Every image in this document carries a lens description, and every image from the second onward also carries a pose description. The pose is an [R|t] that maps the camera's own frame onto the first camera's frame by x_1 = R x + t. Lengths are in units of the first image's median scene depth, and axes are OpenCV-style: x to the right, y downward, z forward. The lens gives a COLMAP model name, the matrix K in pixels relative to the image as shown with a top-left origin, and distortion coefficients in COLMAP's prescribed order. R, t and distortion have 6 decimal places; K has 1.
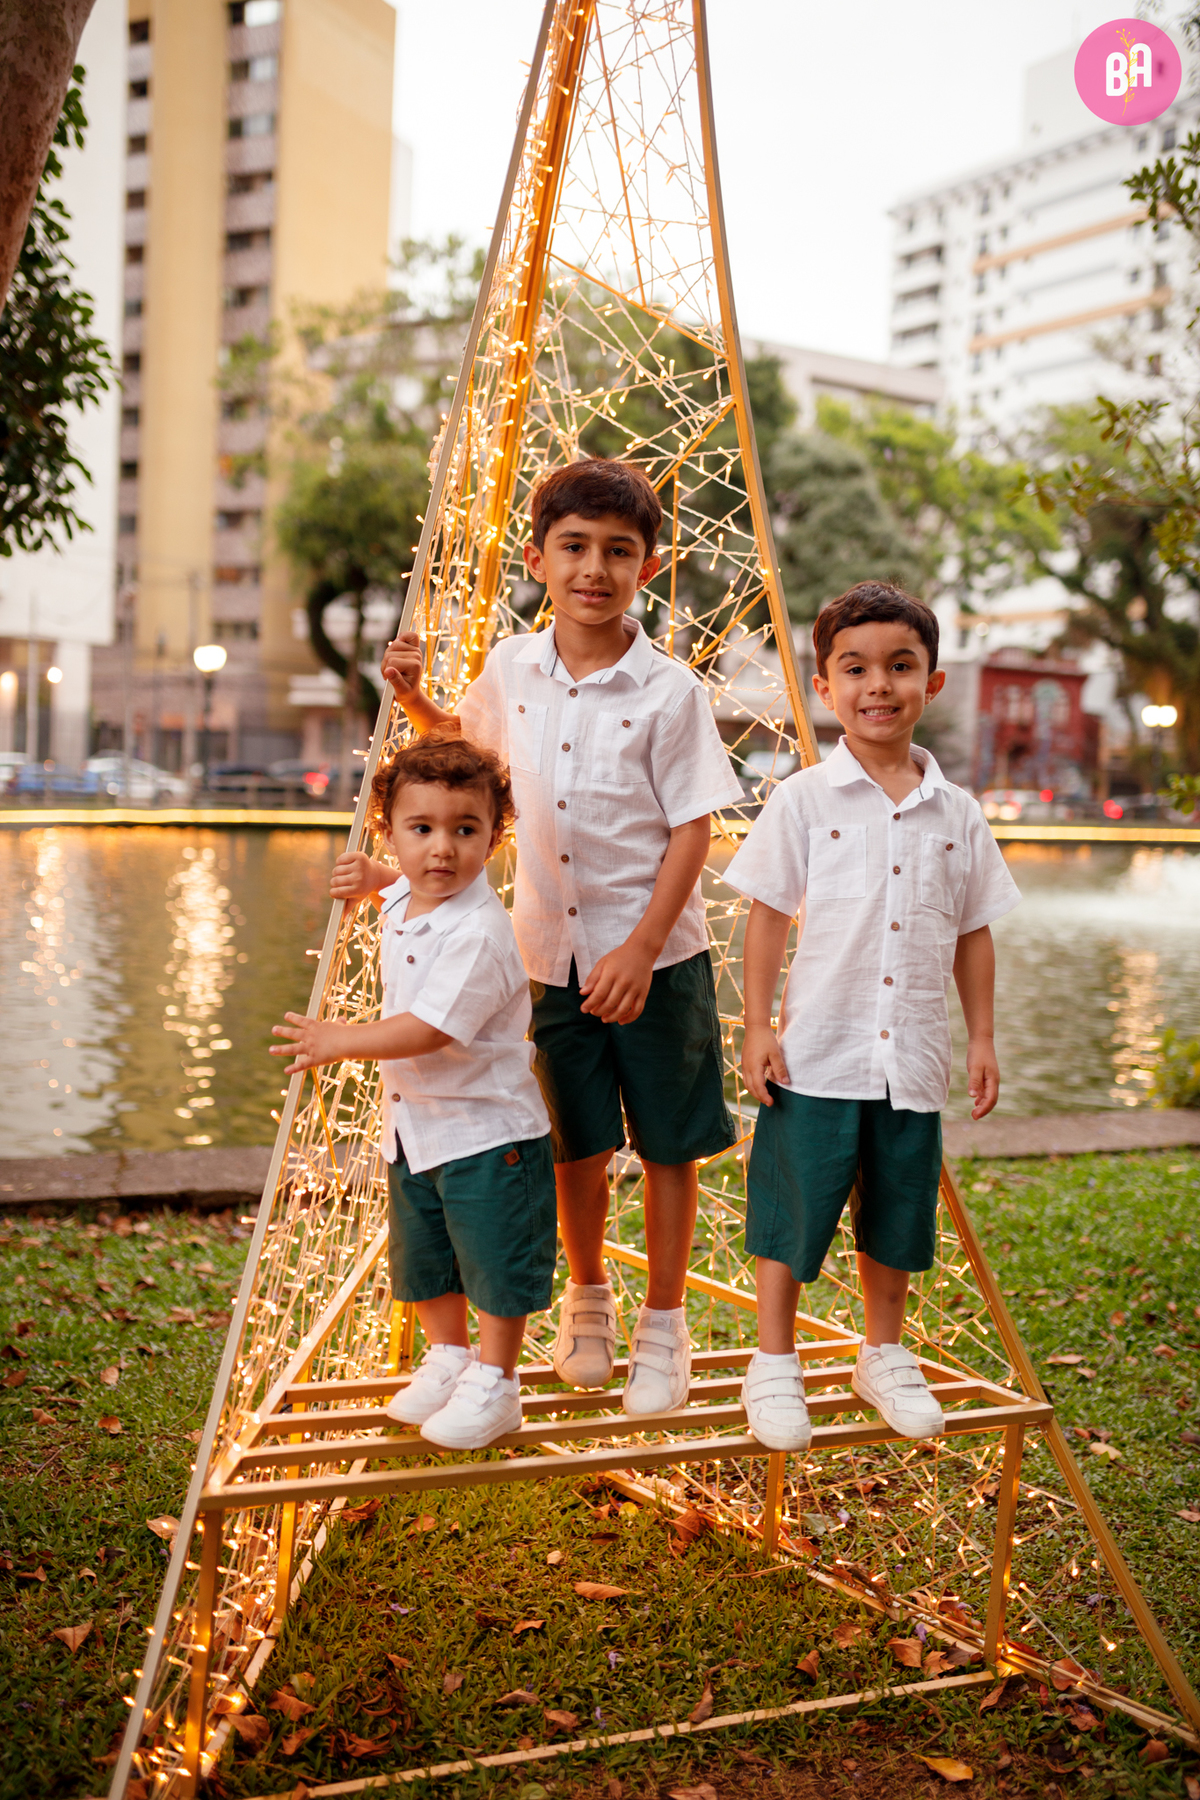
lens RADIAL K [[1739.7, 0, 600.0], [0, 1739.7, 900.0], [0, 0, 1]] dist [-0.099832, 0.152291]
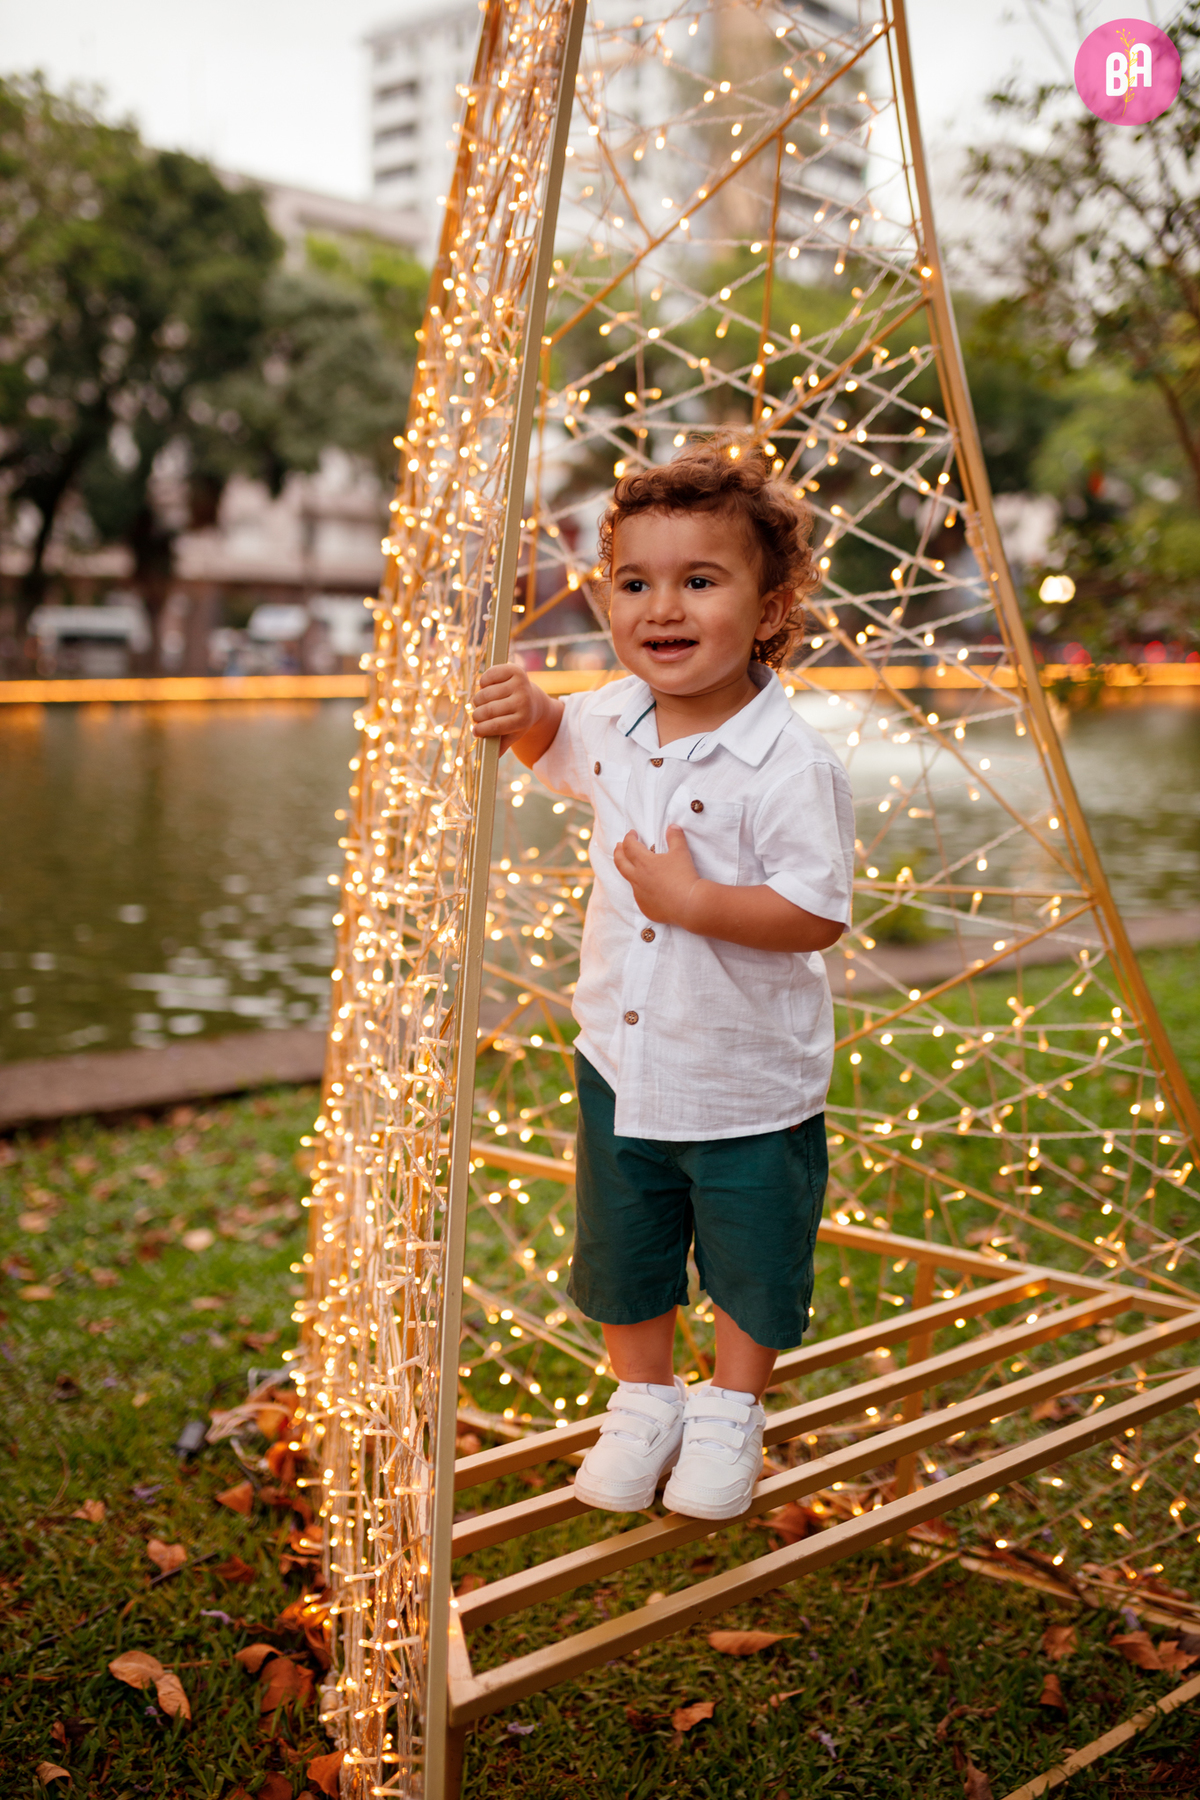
lens RADIAL K [[1739.7, 0, 600.0], [0, 1739.7, 900.0], [0, 0, 1]] dist [-0.099832, 0.152291]
pose [[0.956638, -0.072269, 0.282170, -0.249906], [0.049194, 0.994902, 0.088031, 0.003899], [-0.287094, -0.070333, 0.955317, 0.309820]]
